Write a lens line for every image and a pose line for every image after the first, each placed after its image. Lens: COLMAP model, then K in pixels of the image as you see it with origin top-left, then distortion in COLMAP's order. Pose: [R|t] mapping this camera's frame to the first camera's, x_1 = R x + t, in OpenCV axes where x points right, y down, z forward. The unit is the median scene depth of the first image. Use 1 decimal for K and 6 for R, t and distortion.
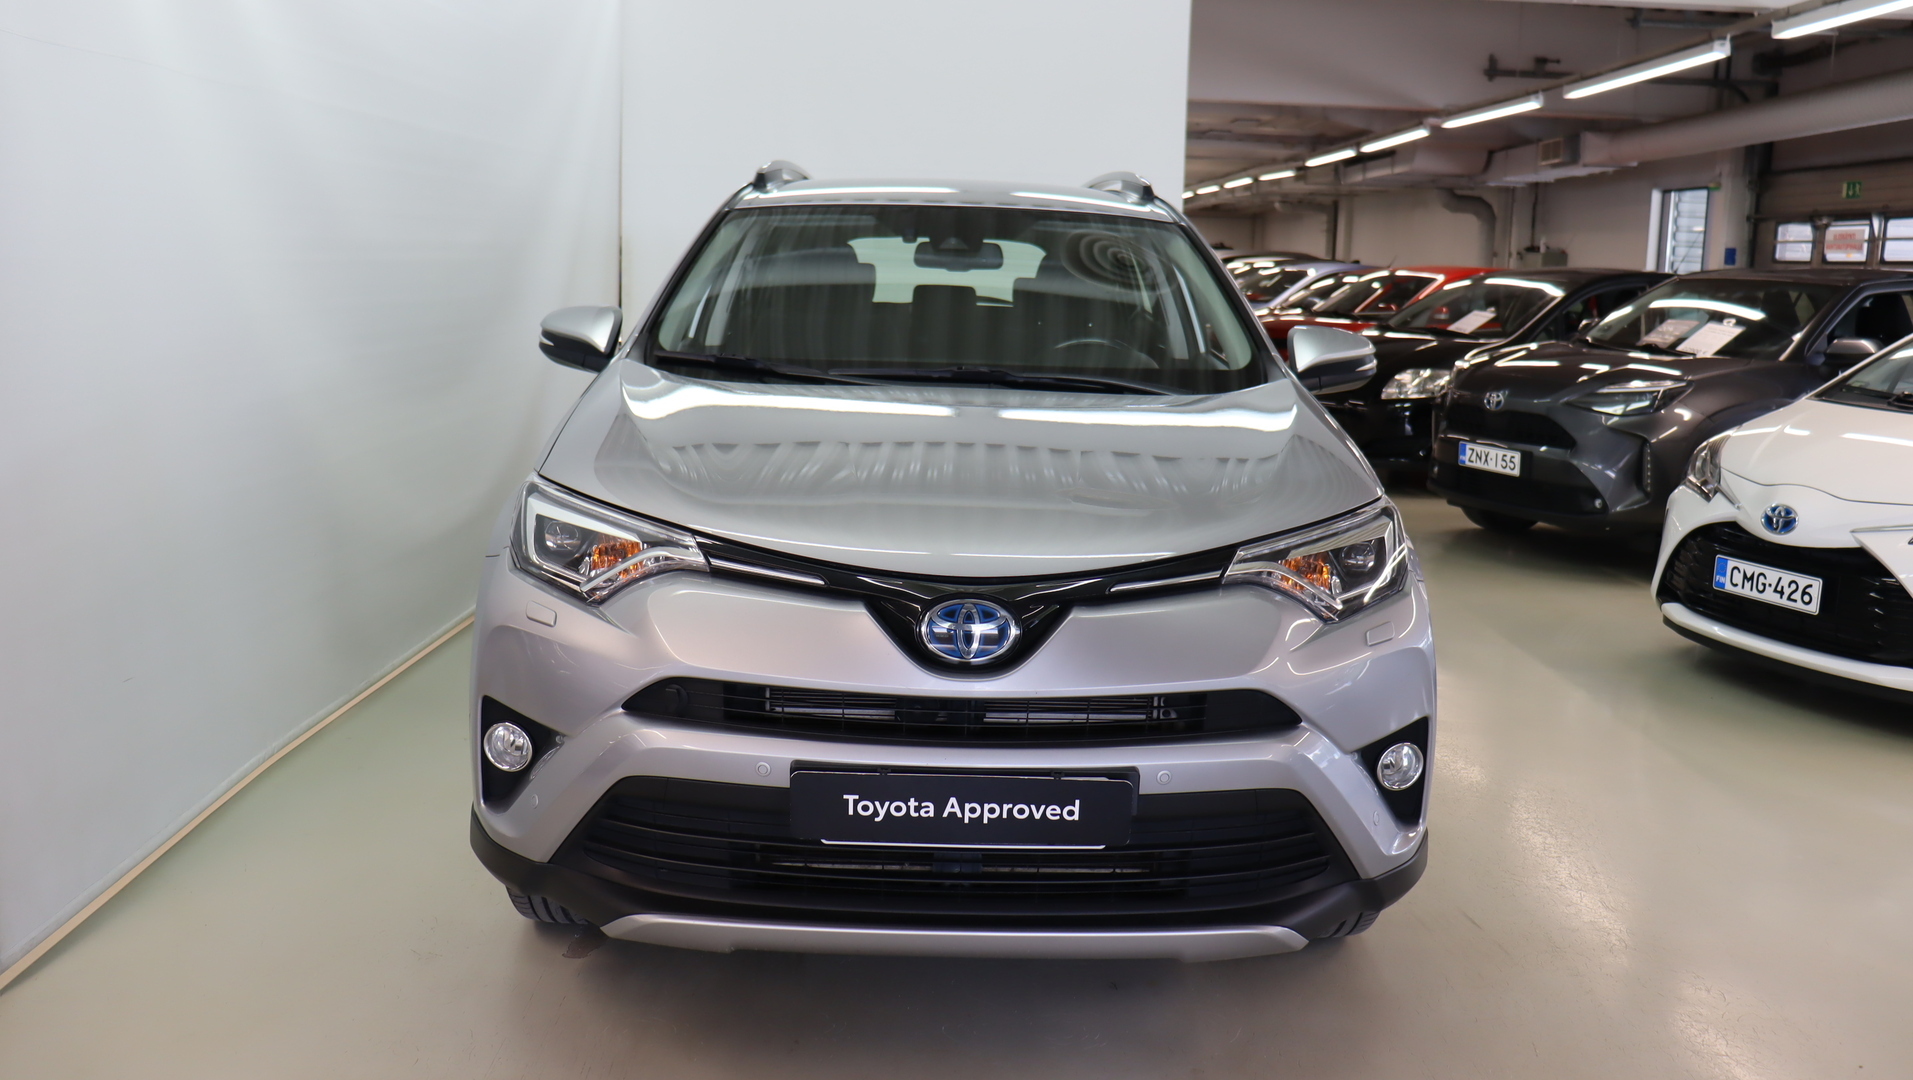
lens RADIAL K [[1509.3, 0, 956.5], [0, 1509.3, 540.0], [0, 0, 1]] dist [-0.159355, 0.128206]
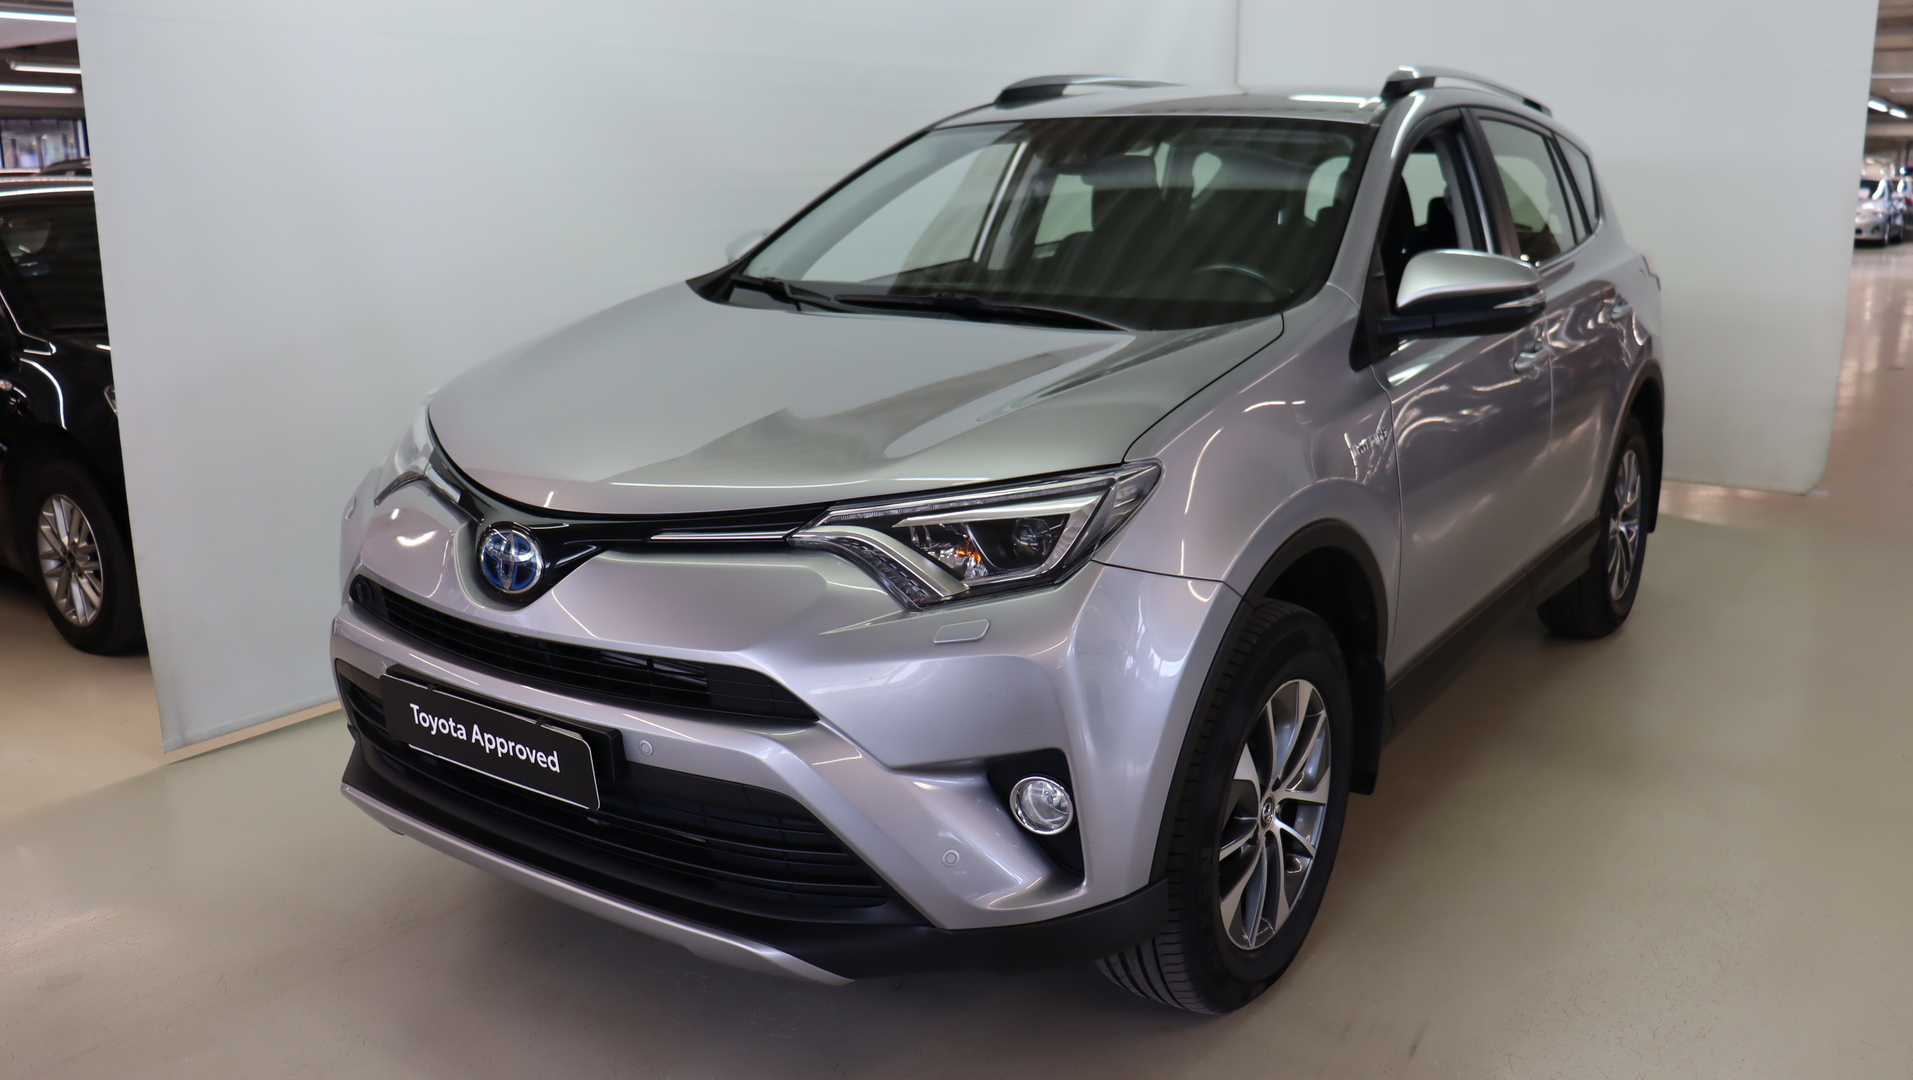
lens RADIAL K [[1509.3, 0, 956.5], [0, 1509.3, 540.0], [0, 0, 1]] dist [-0.159355, 0.128206]
pose [[0.812339, 0.104849, -0.573683, 0.702211], [-0.077489, 0.994389, 0.072014, -0.041106], [0.578015, -0.014045, 0.815905, 0.326185]]
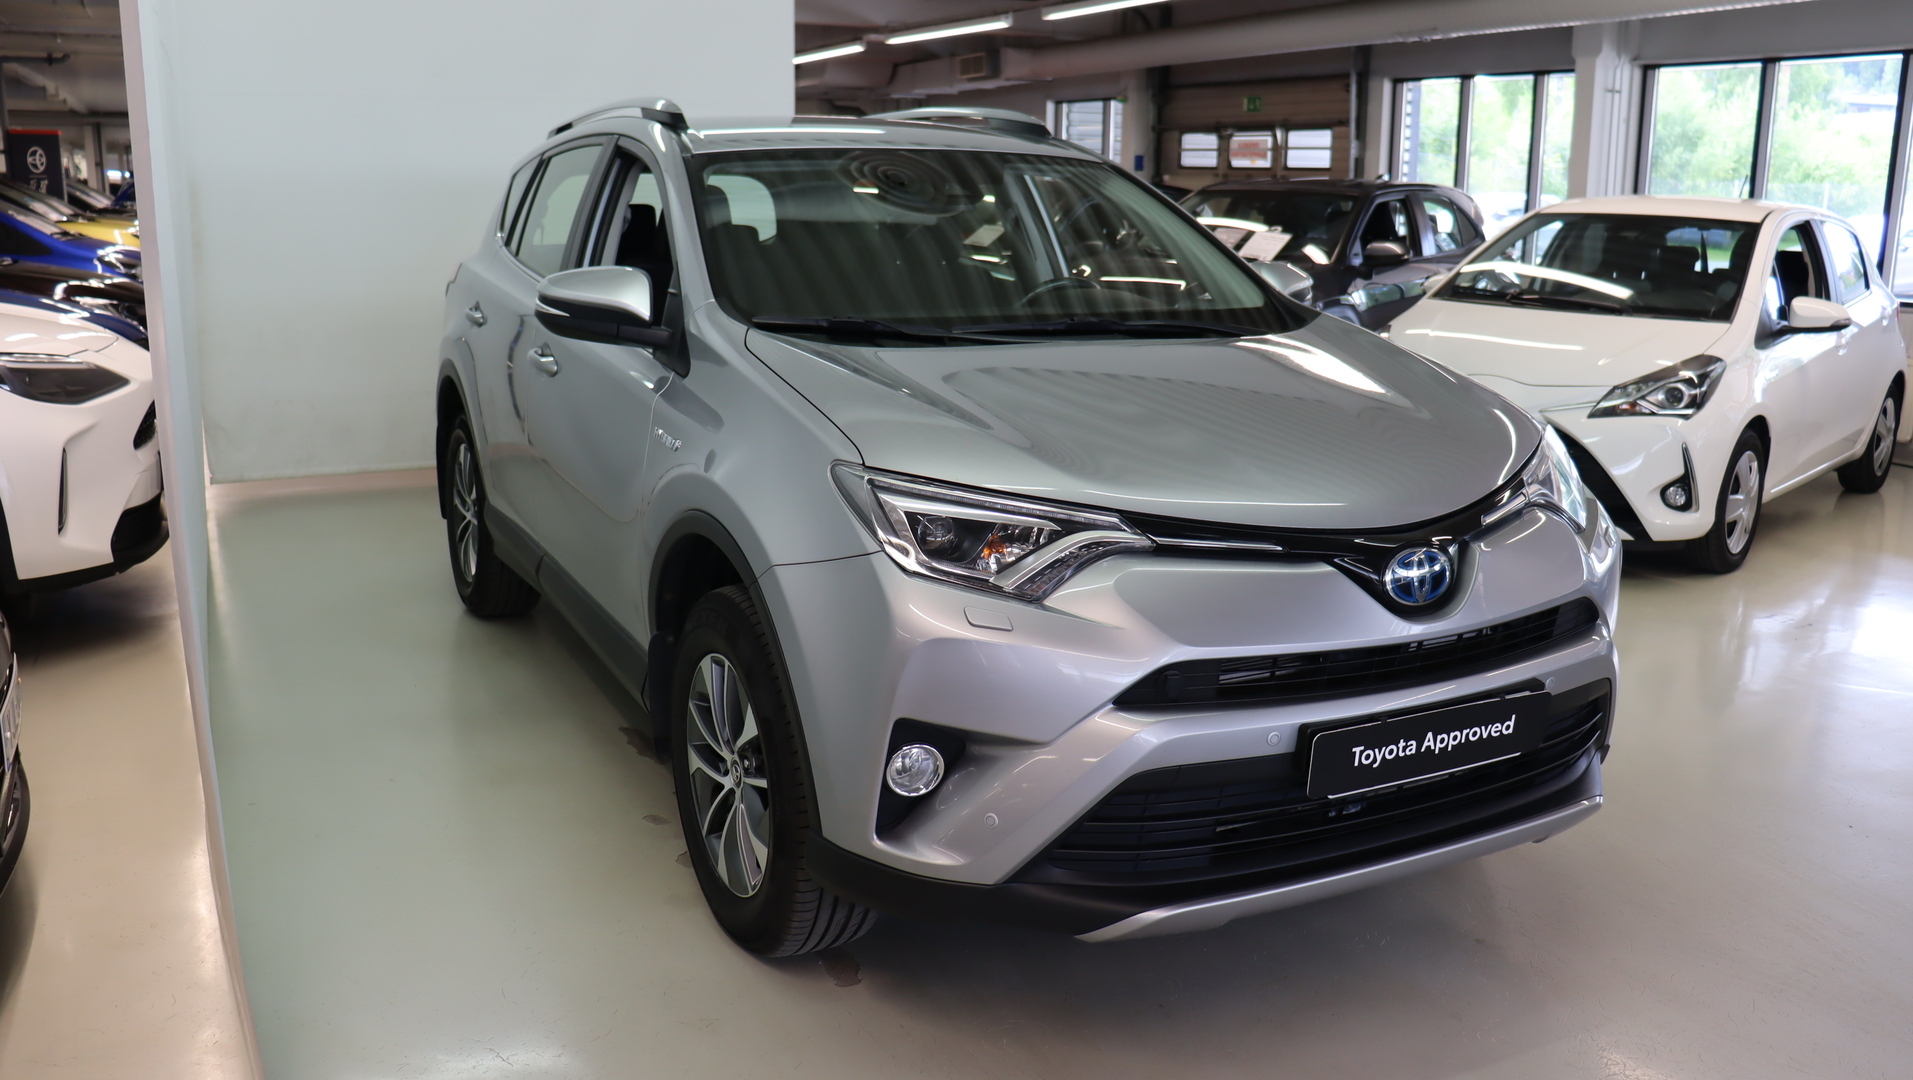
lens RADIAL K [[1509.3, 0, 956.5], [0, 1509.3, 540.0], [0, 0, 1]] dist [-0.159355, 0.128206]
pose [[0.900042, -0.113220, 0.420840, -0.637156], [0.088779, 0.993048, 0.077294, -0.066854], [-0.426665, -0.032206, 0.903836, 0.162591]]
